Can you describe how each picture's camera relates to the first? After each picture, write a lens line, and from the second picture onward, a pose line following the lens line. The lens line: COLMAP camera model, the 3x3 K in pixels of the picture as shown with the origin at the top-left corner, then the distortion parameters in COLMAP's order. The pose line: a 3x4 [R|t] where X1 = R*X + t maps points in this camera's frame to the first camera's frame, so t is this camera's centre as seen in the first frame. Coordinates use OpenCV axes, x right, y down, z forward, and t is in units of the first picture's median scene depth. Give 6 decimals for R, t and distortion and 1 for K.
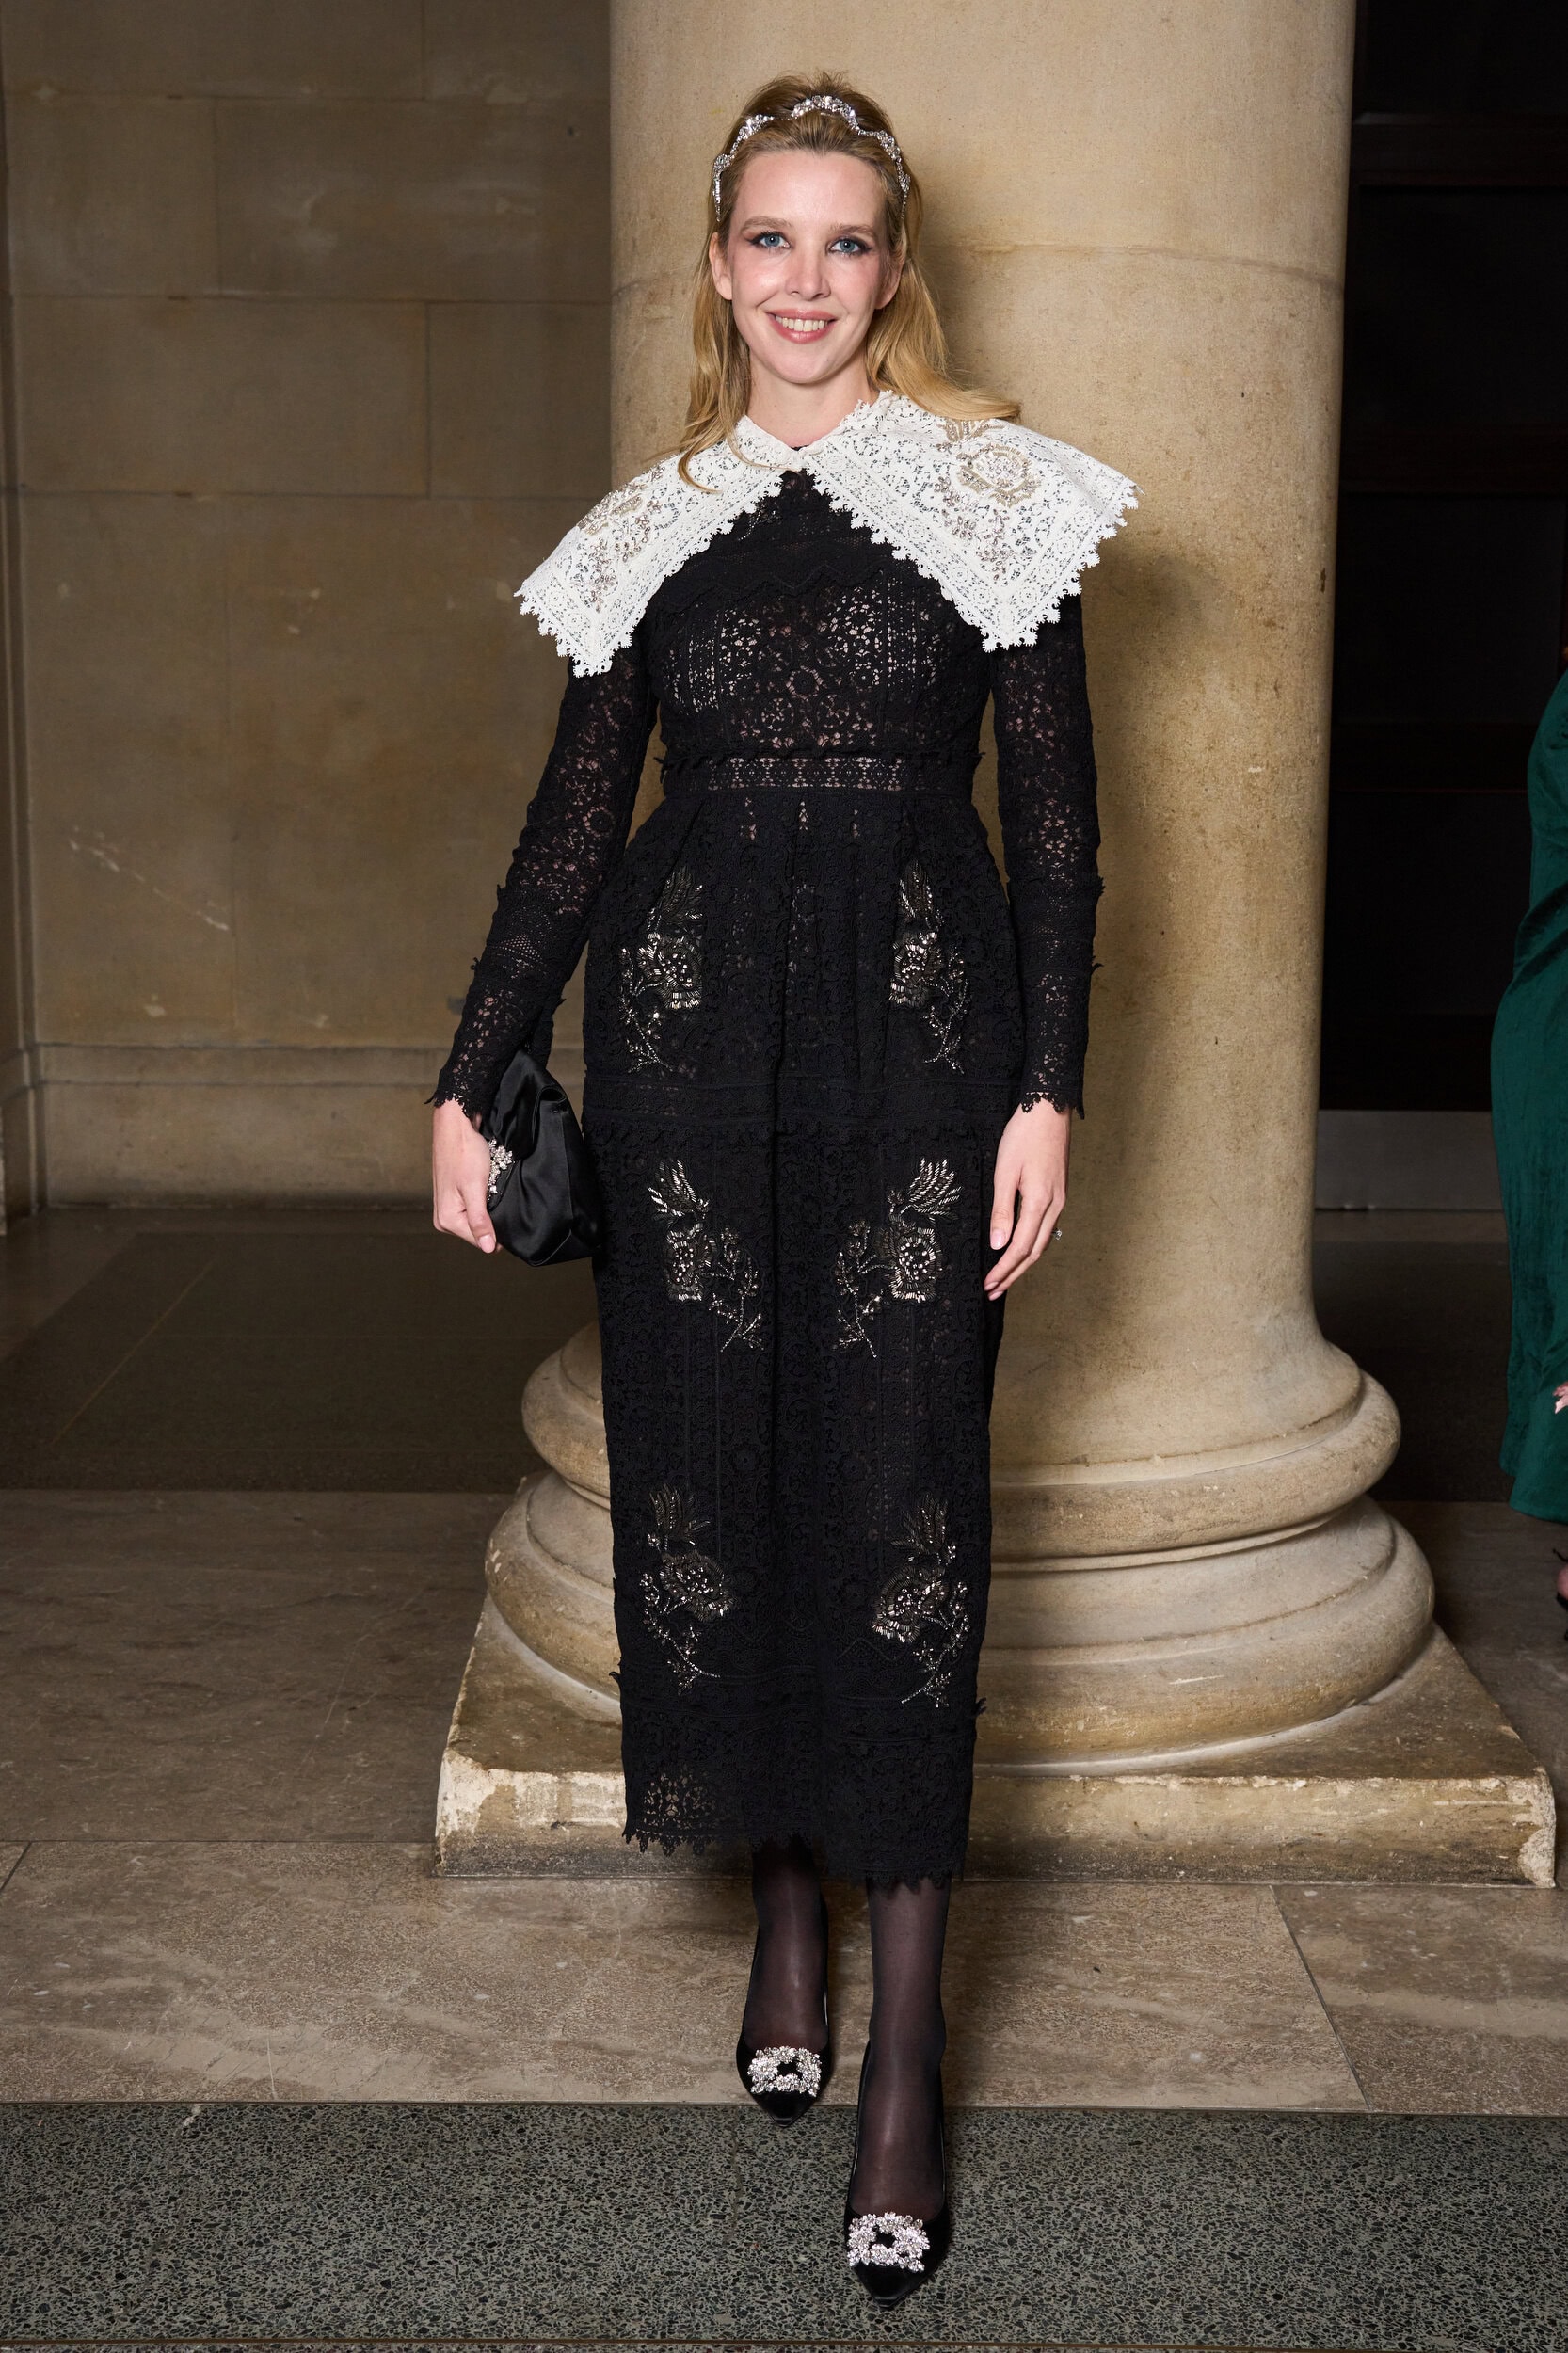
lens RADIAL K [[2575.3, 0, 784.4], [0, 2575.3, 1174.0], [0, 0, 1]] dist [0.003102, 0.000000]
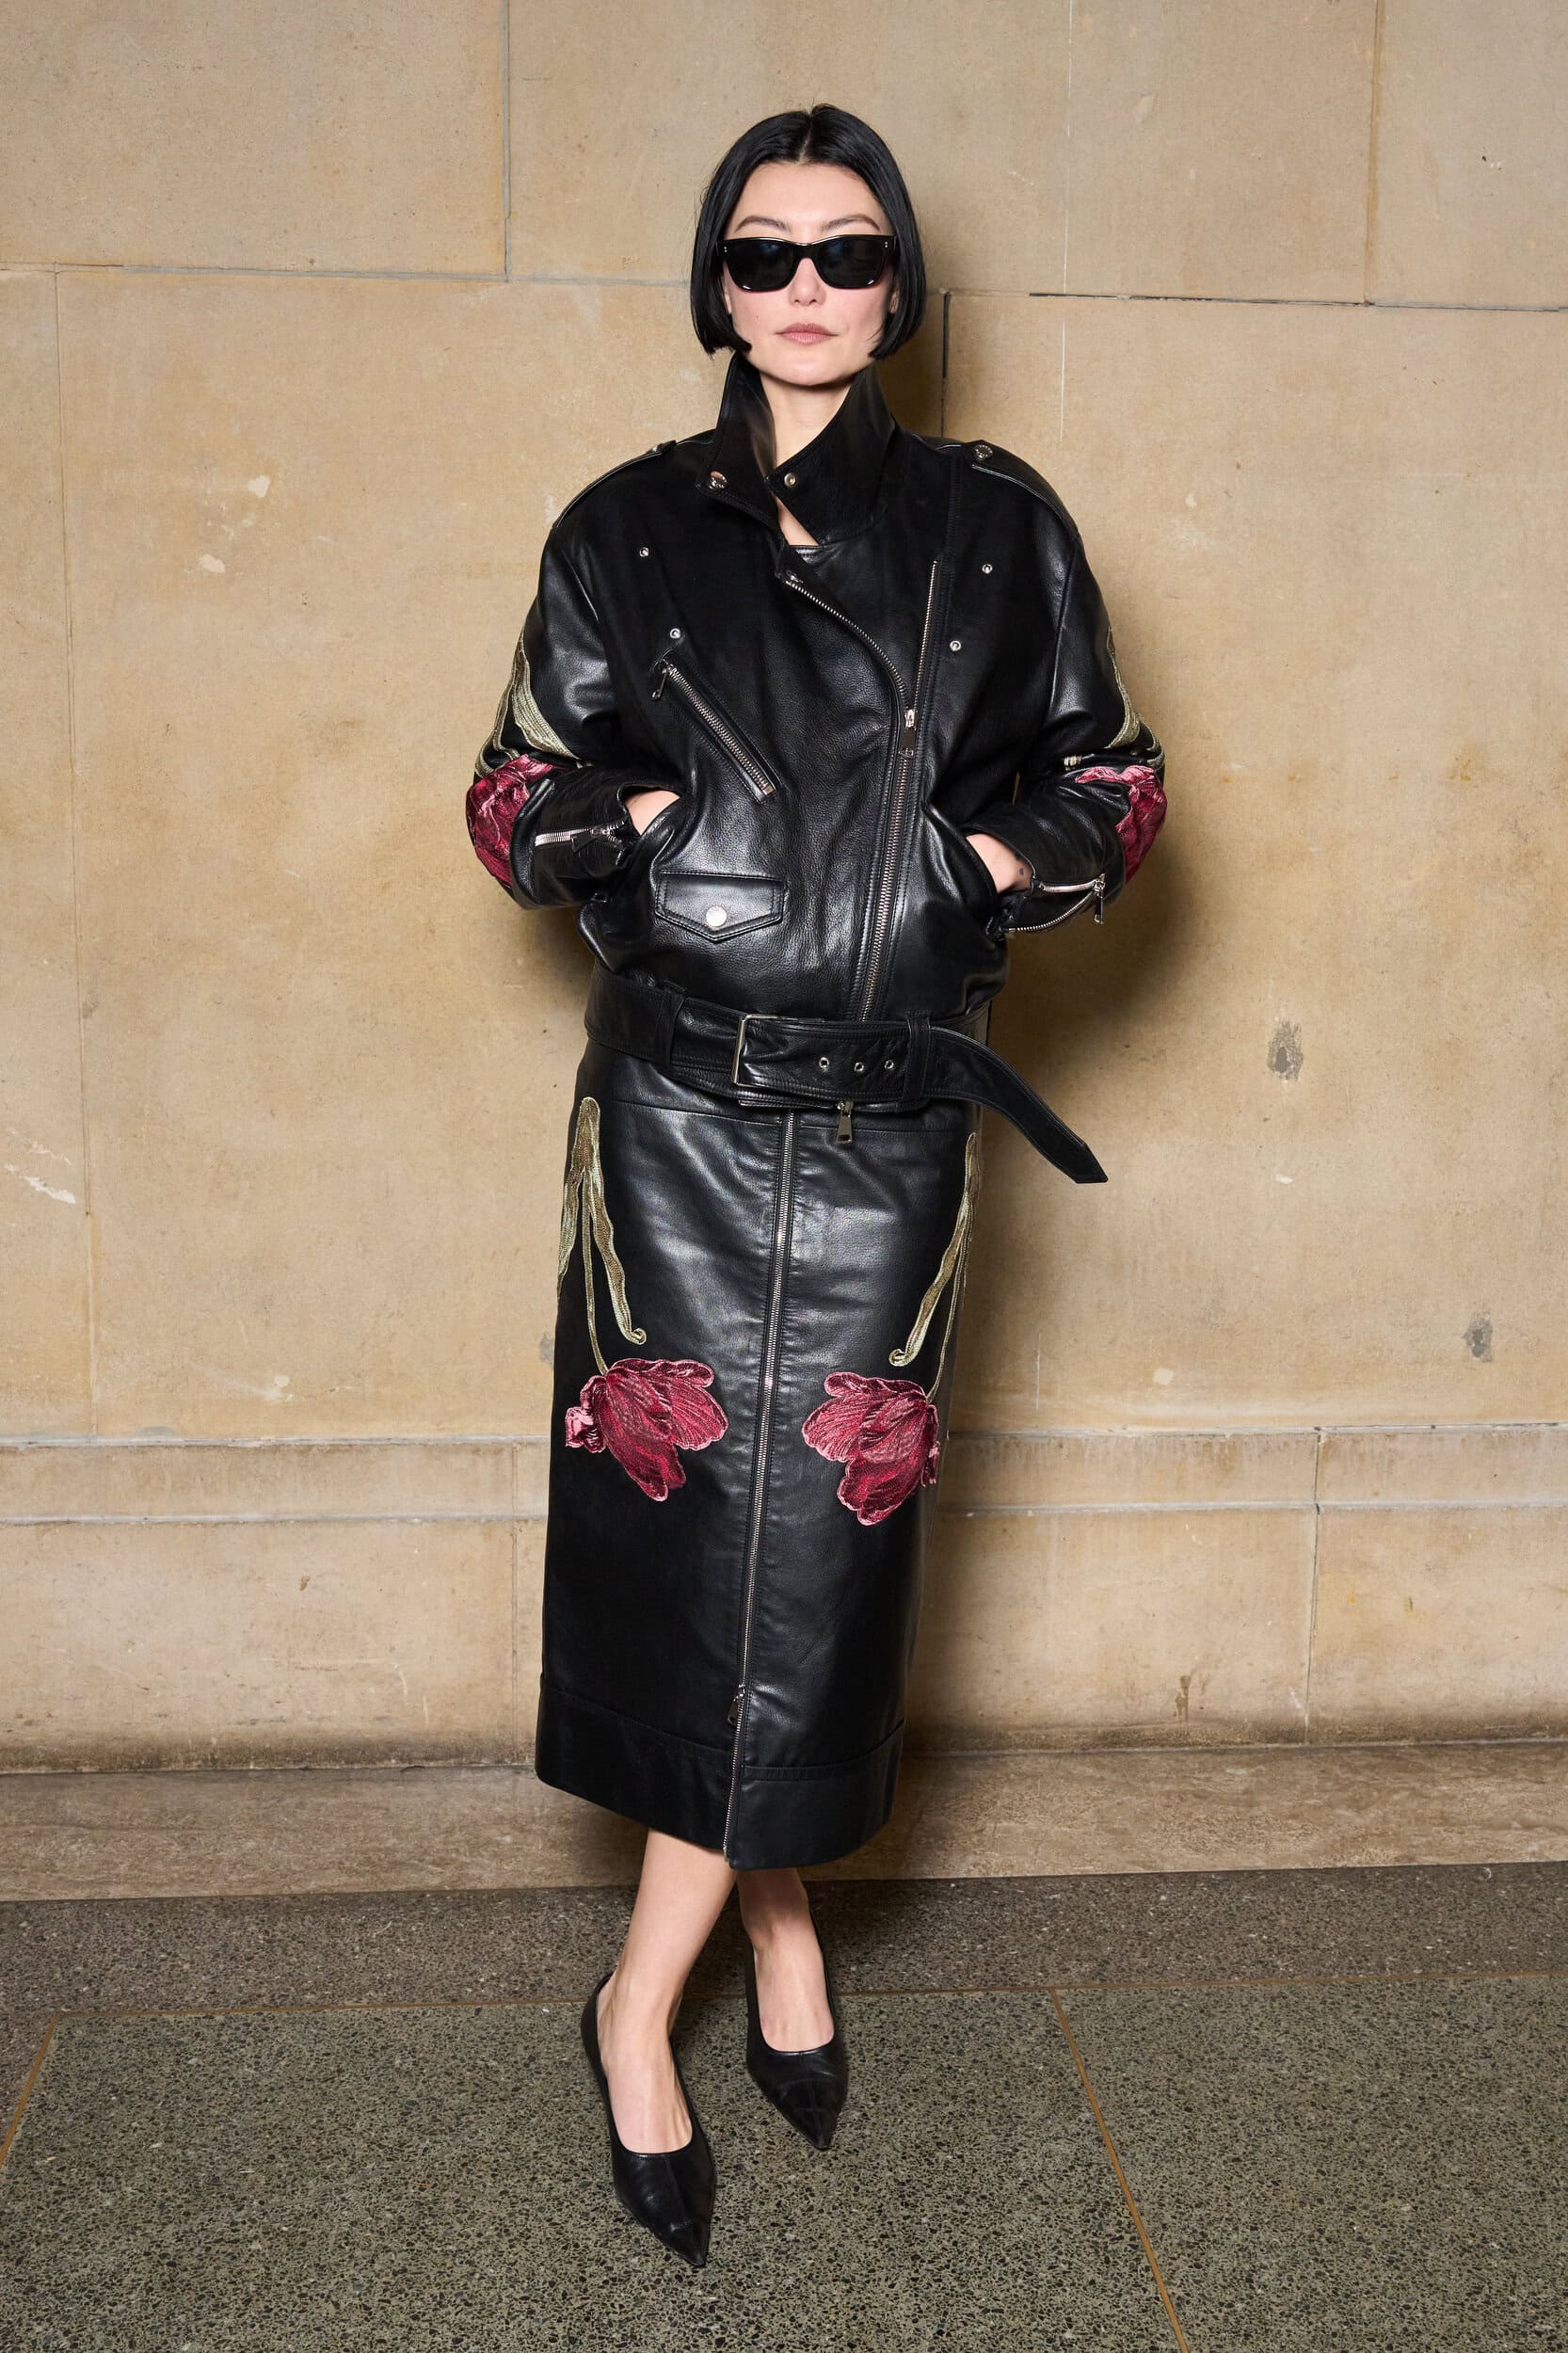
lens RADIAL K [[2076.4, 0, 783.8], [0, 2076.4, 1178.2], [0, 0, 1]] dist [-0.040849, 0.004617]
pose [[0.997671, -0.008074, 0.067725, -0.111322], [0.008514, 0.999944, -0.006212, -0.095309], [-0.067671, 0.006775, 0.997685, 0.609148]]
